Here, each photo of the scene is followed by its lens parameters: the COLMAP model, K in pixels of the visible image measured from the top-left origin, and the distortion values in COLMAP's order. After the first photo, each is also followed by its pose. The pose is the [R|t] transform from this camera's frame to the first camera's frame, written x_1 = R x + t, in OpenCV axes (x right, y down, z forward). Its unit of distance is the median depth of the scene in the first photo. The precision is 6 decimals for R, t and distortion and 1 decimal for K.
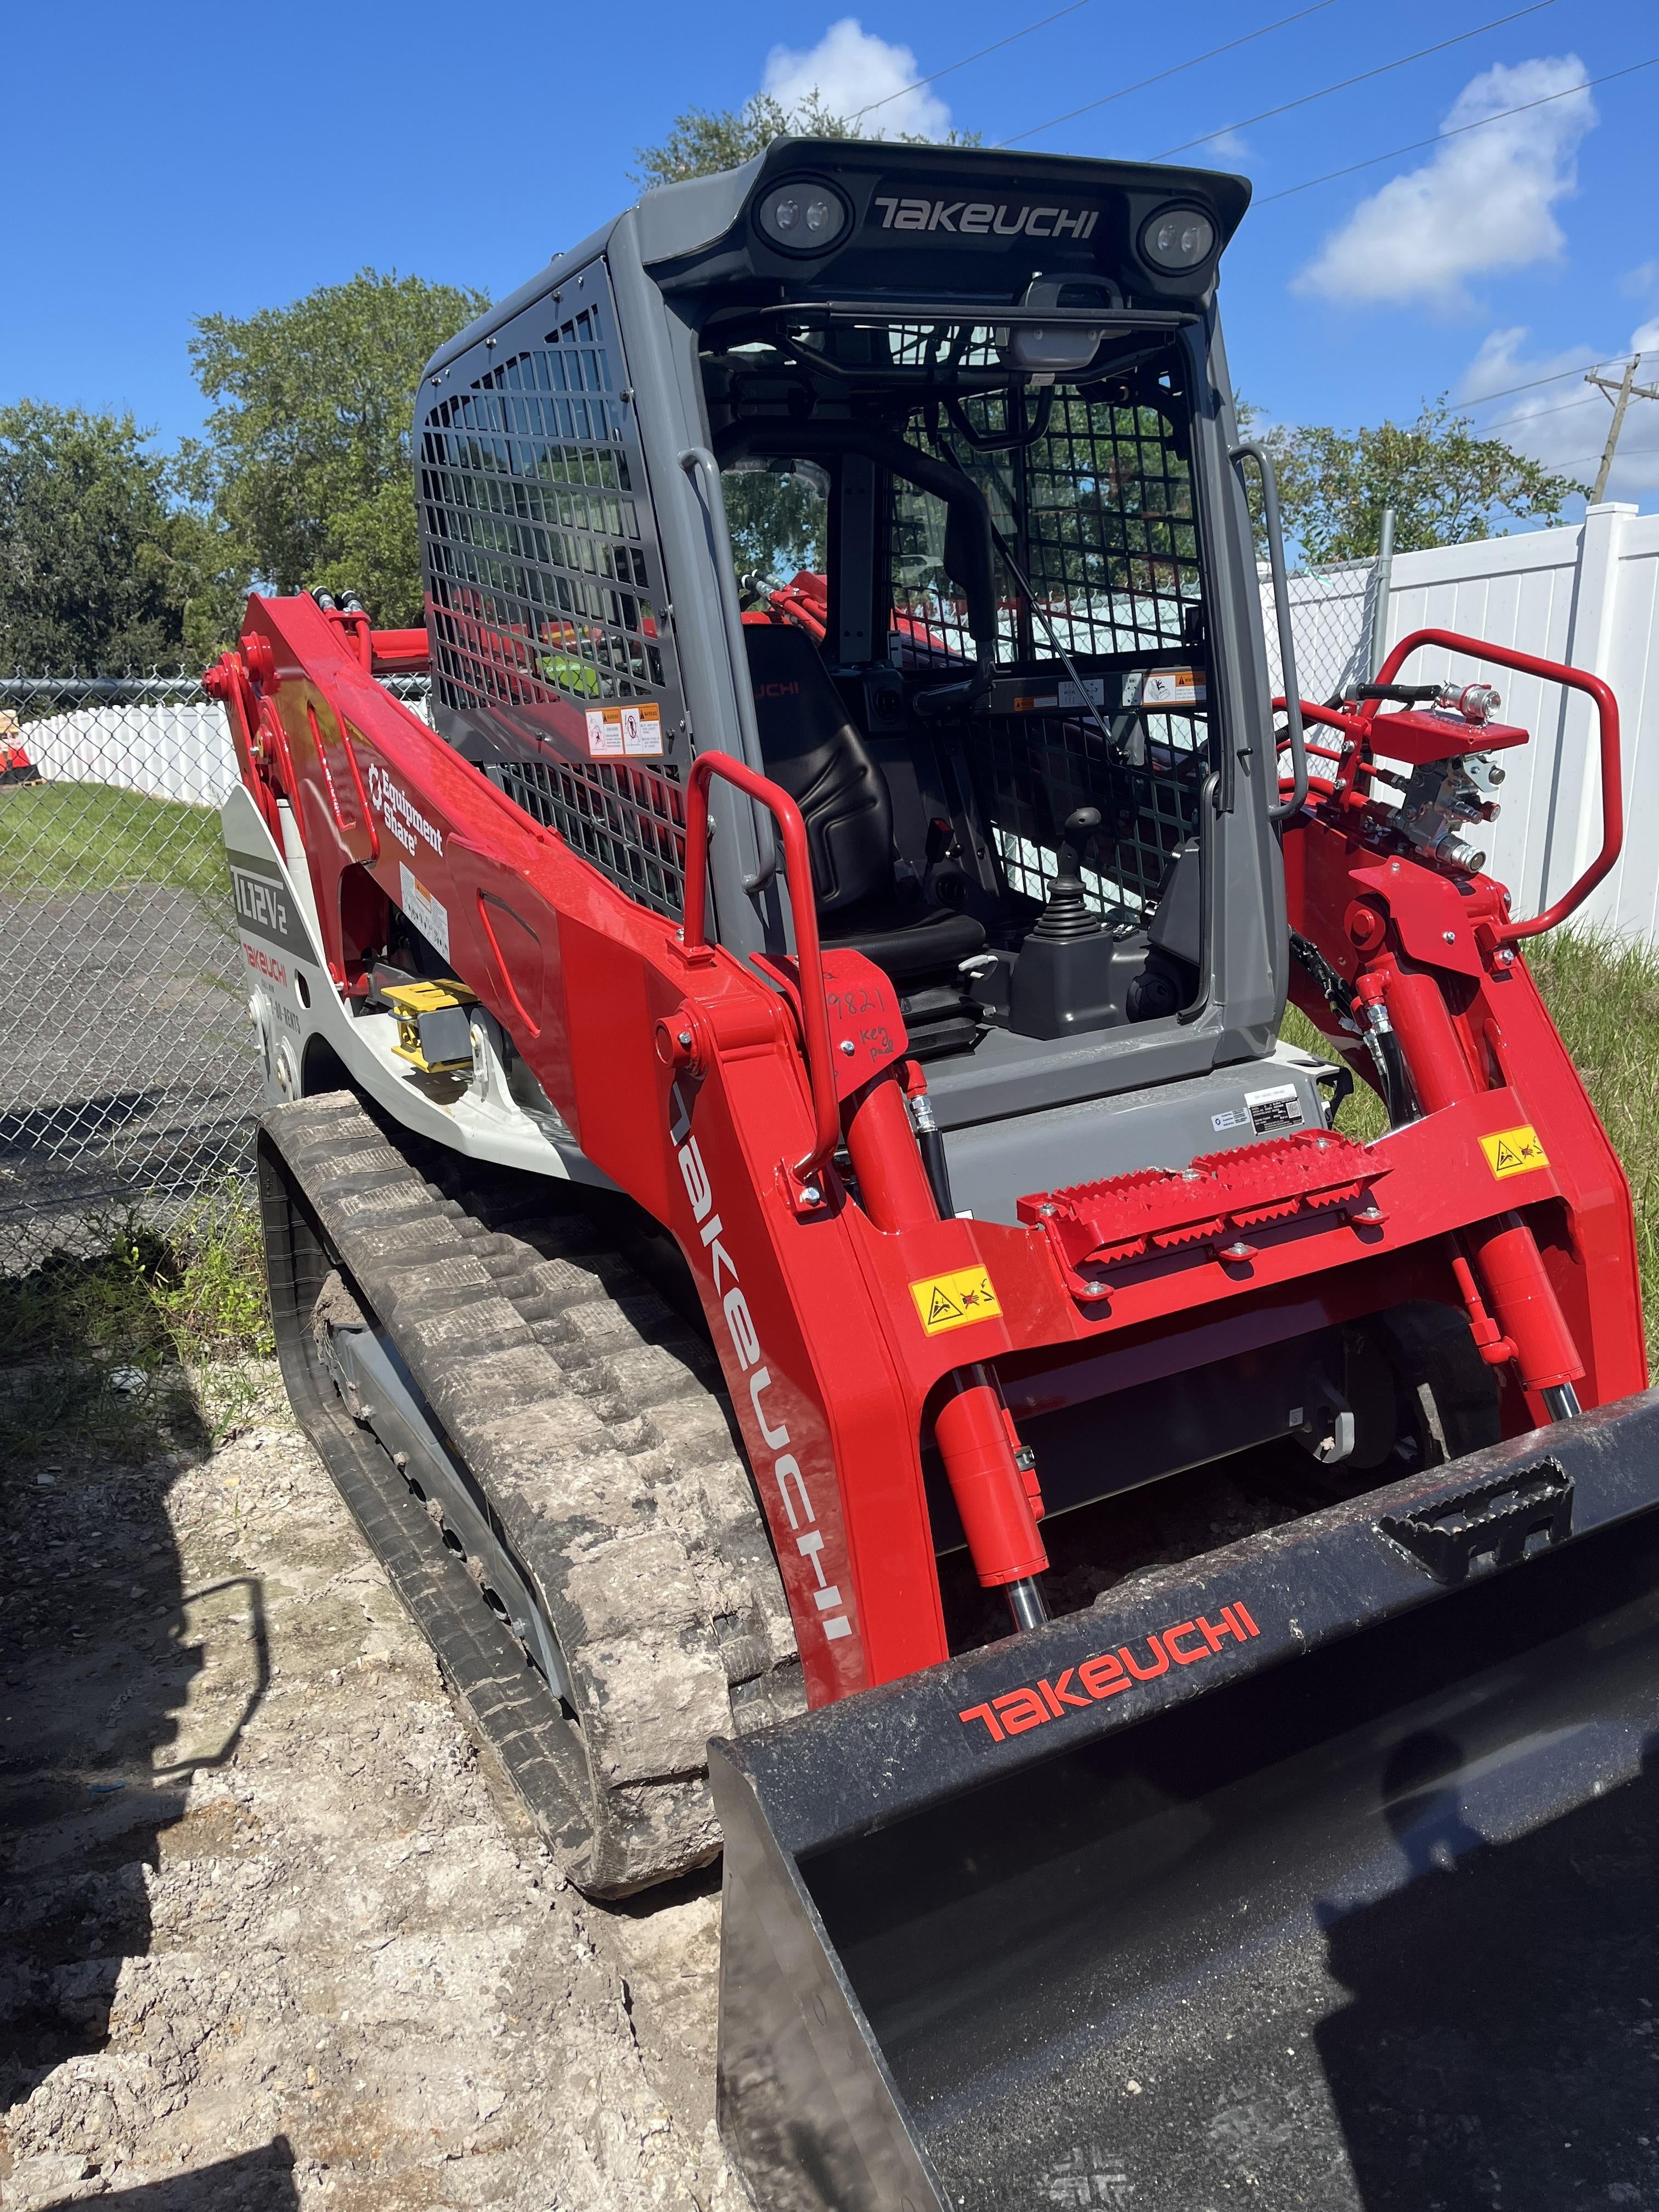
lens RADIAL K [[1732.6, 0, 797.3], [0, 1732.6, 1103.7], [0, 0, 1]] dist [0.003391, 0.003739]
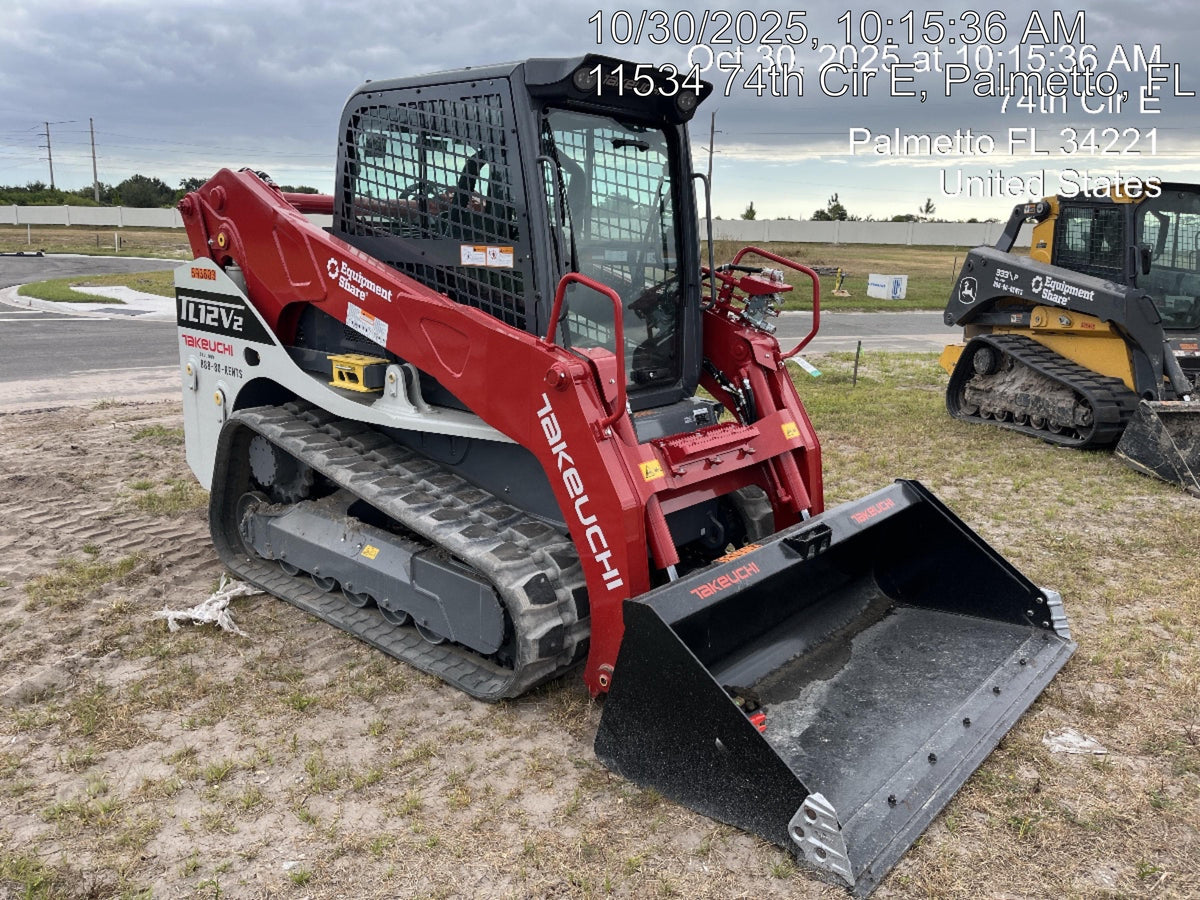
lens RADIAL K [[939.9, 0, 588.4], [0, 939.9, 465.3], [0, 0, 1]] dist [0.003391, 0.003739]
pose [[0.927957, 0.008518, 0.372590, -0.479849], [-0.012968, 0.999871, 0.009438, 0.073805], [-0.372461, -0.013590, 0.927948, -0.339217]]
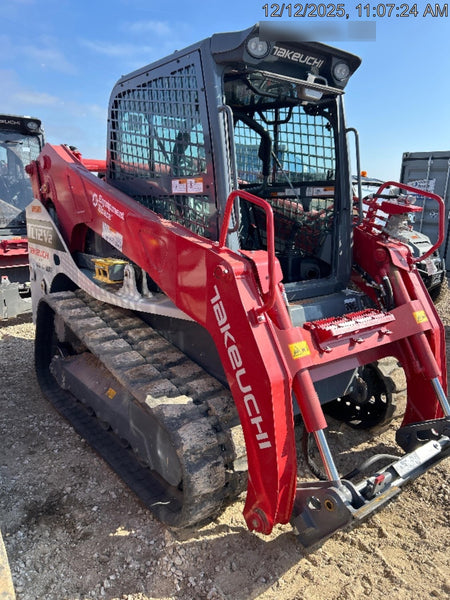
lens RADIAL K [[464.5, 0, 221.4], [0, 464.5, 290.5], [0, 0, 1]] dist [0.012837, 0.002805]
pose [[0.980862, 0.051379, 0.187802, -0.200544], [-0.041994, 0.997678, -0.053617, 0.040606], [-0.190121, 0.044704, 0.980742, 0.080896]]
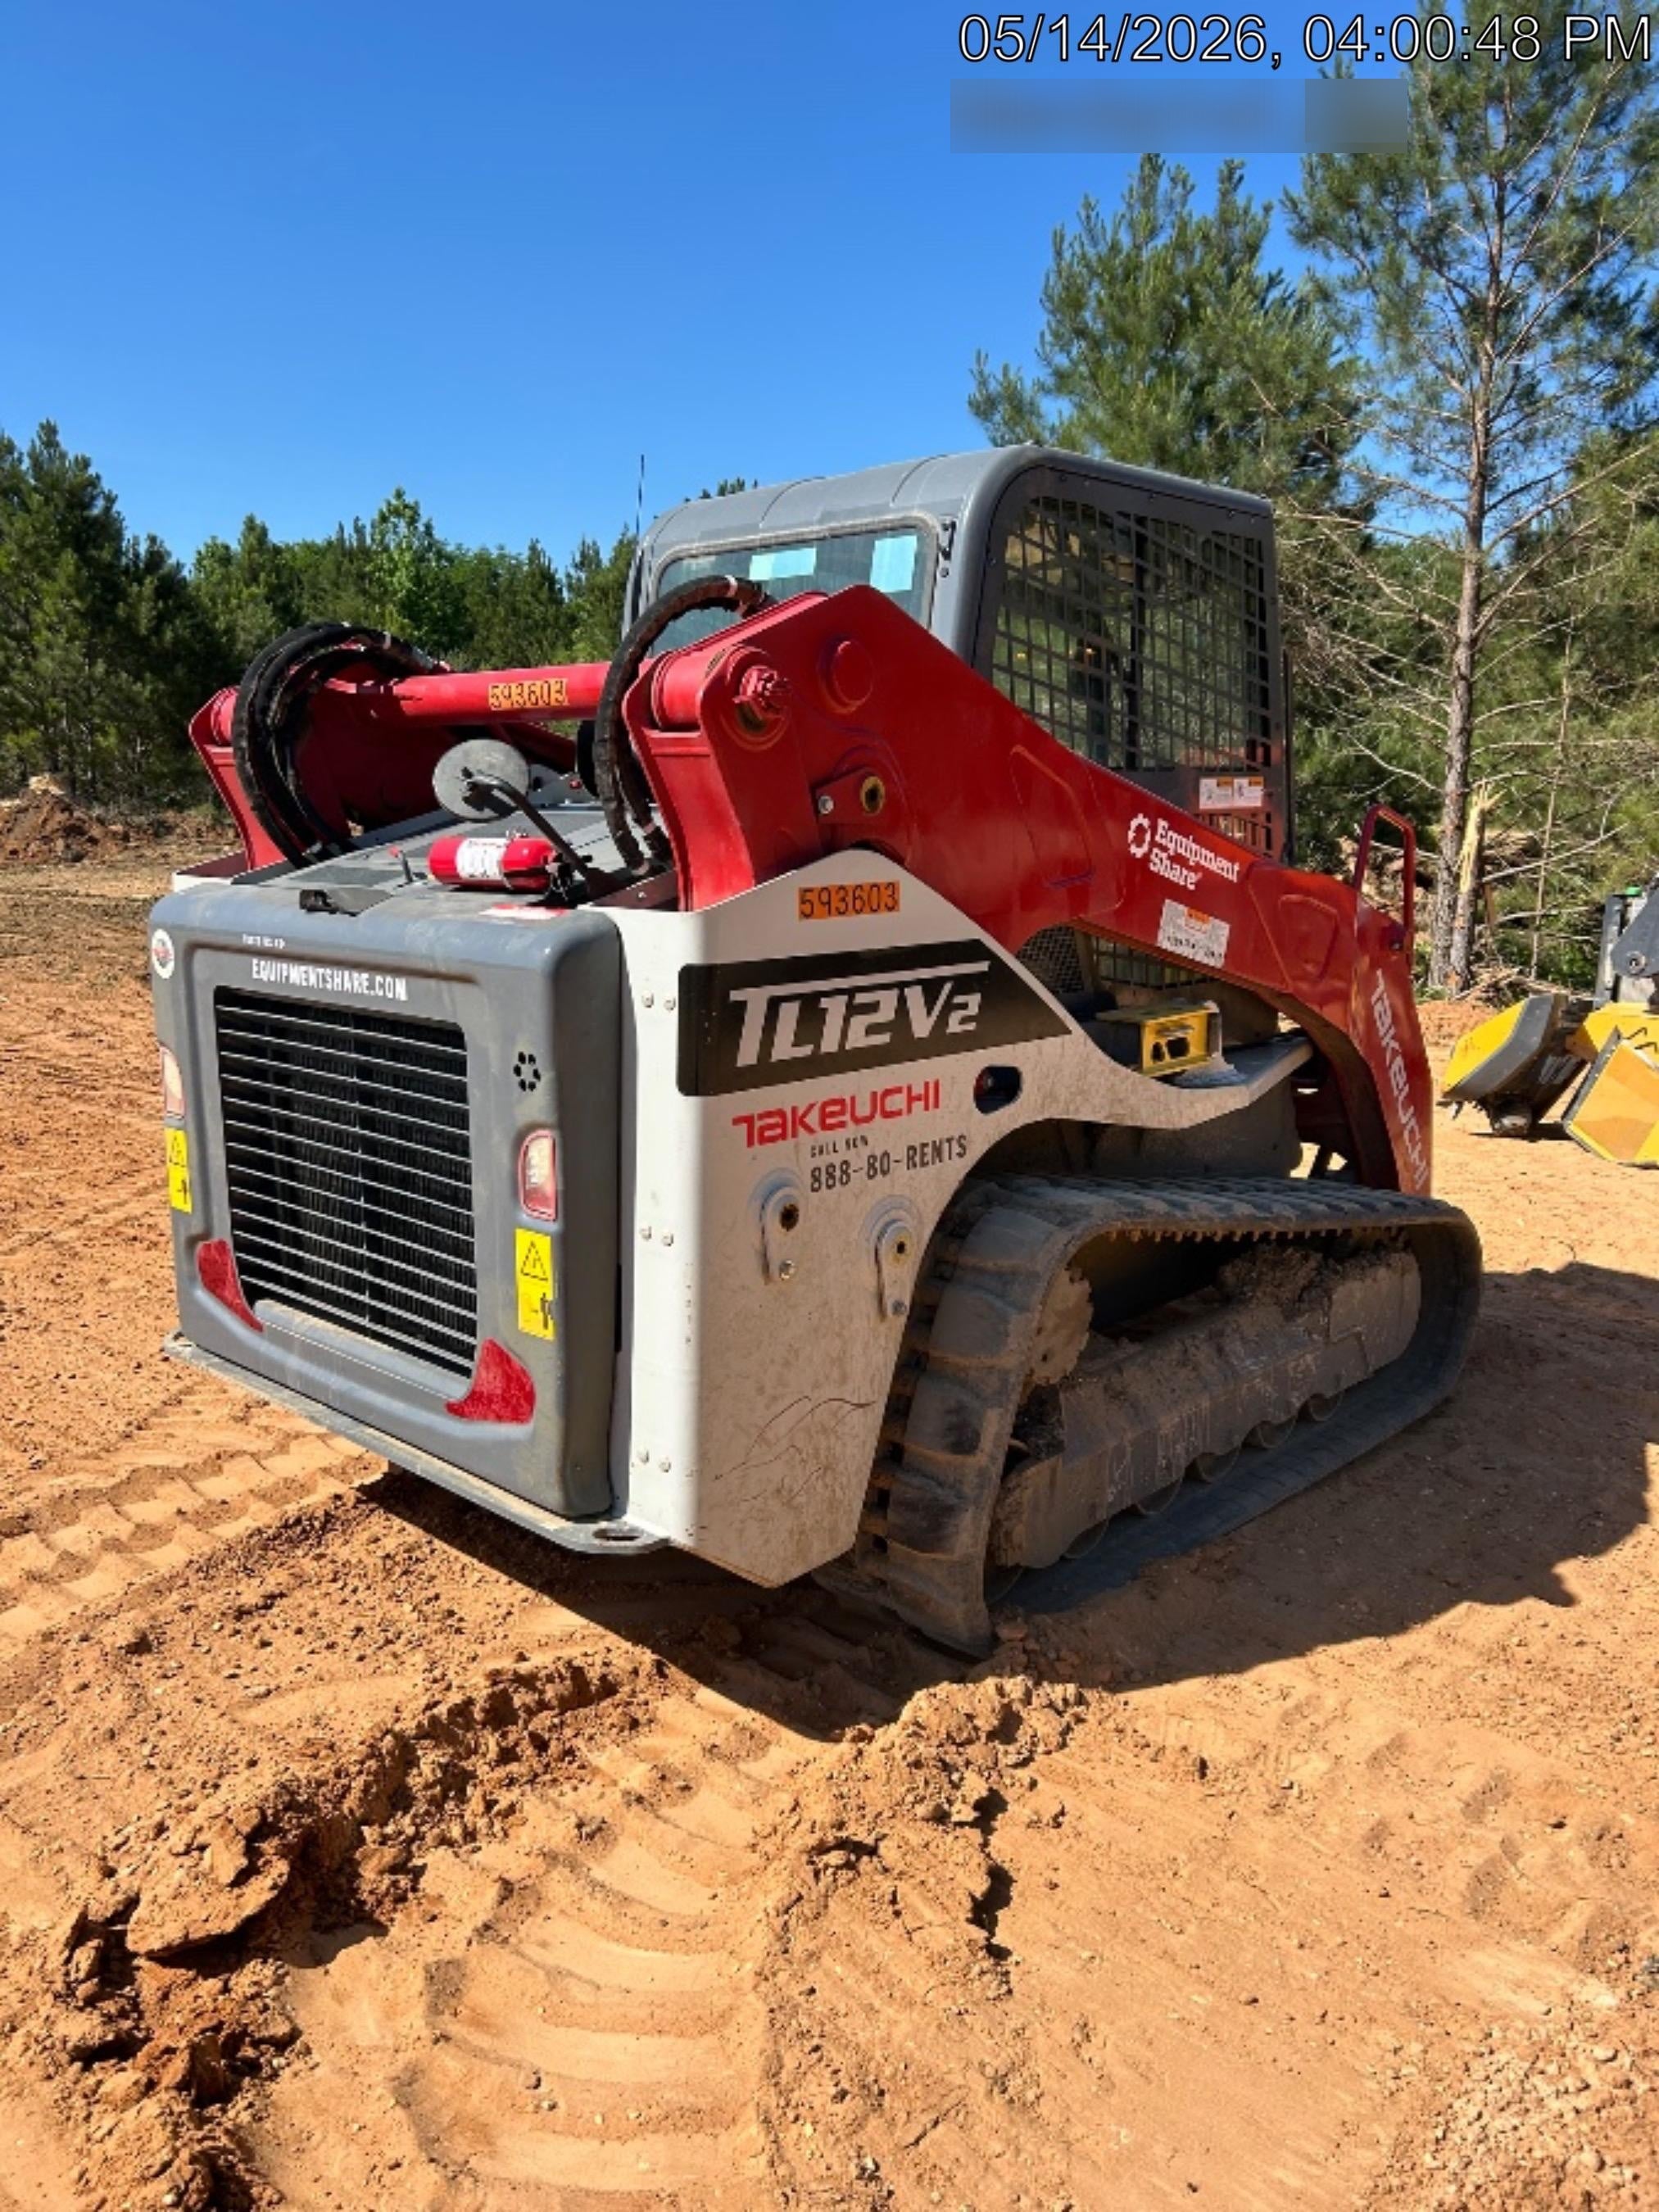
lens RADIAL K [[1677.8, 0, 814.6], [0, 1677.8, 1104.9], [0, 0, 1]] dist [0.002441, 0.000926]
pose [[-0.322762, -0.105625, 0.940568, -1.457490], [0.241900, 0.951544, 0.189867, -0.333858], [-0.915046, 0.288805, -0.281571, 1.884063]]
